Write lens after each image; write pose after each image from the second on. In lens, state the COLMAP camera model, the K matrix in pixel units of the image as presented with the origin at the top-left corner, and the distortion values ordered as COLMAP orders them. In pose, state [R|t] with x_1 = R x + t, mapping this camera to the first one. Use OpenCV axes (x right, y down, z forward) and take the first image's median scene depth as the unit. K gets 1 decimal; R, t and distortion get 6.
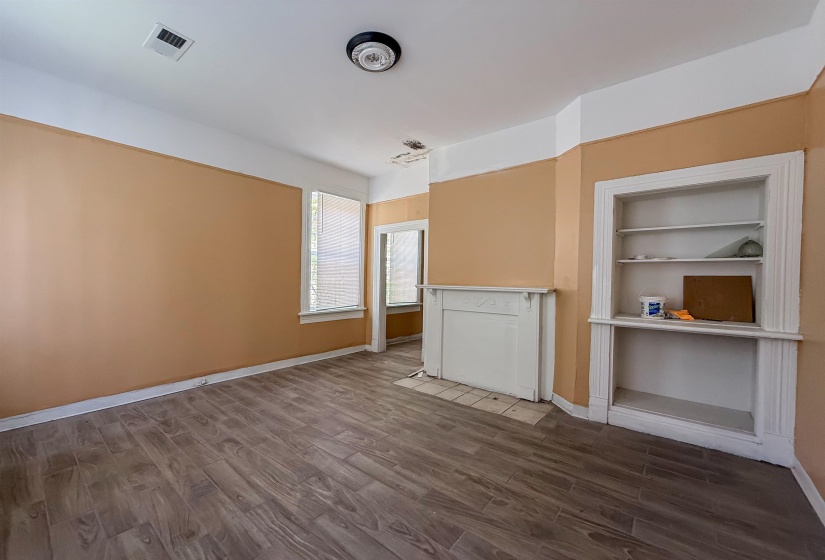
lens RADIAL K [[325.4, 0, 408.3], [0, 325.4, 277.5], [0, 0, 1]] dist [-0.000481, -0.000060]
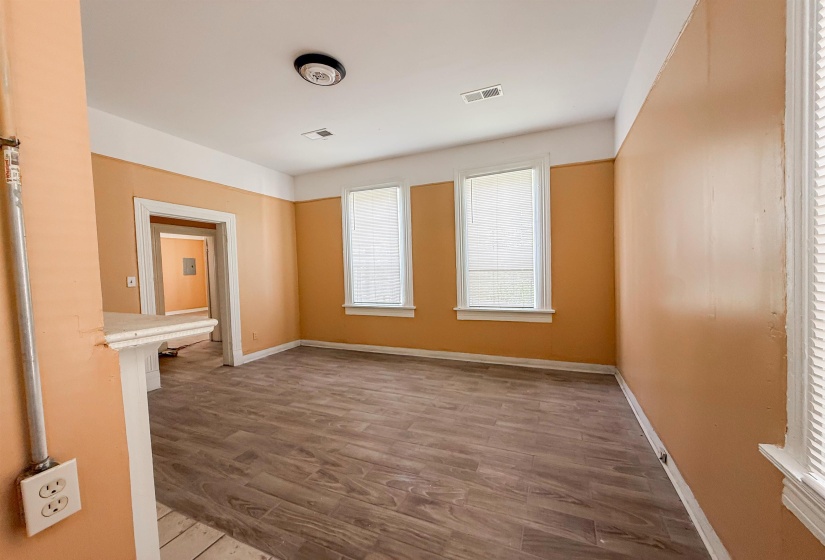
lens RADIAL K [[326.0, 0, 410.2], [0, 326.0, 286.5], [0, 0, 1]] dist [0.000106, 0.000067]
pose [[-0.964724, 0.026929, -0.261881, -0.092533], [0.013857, 0.998570, 0.051636, -0.018550], [0.262897, 0.046186, -0.963718, 2.200797]]
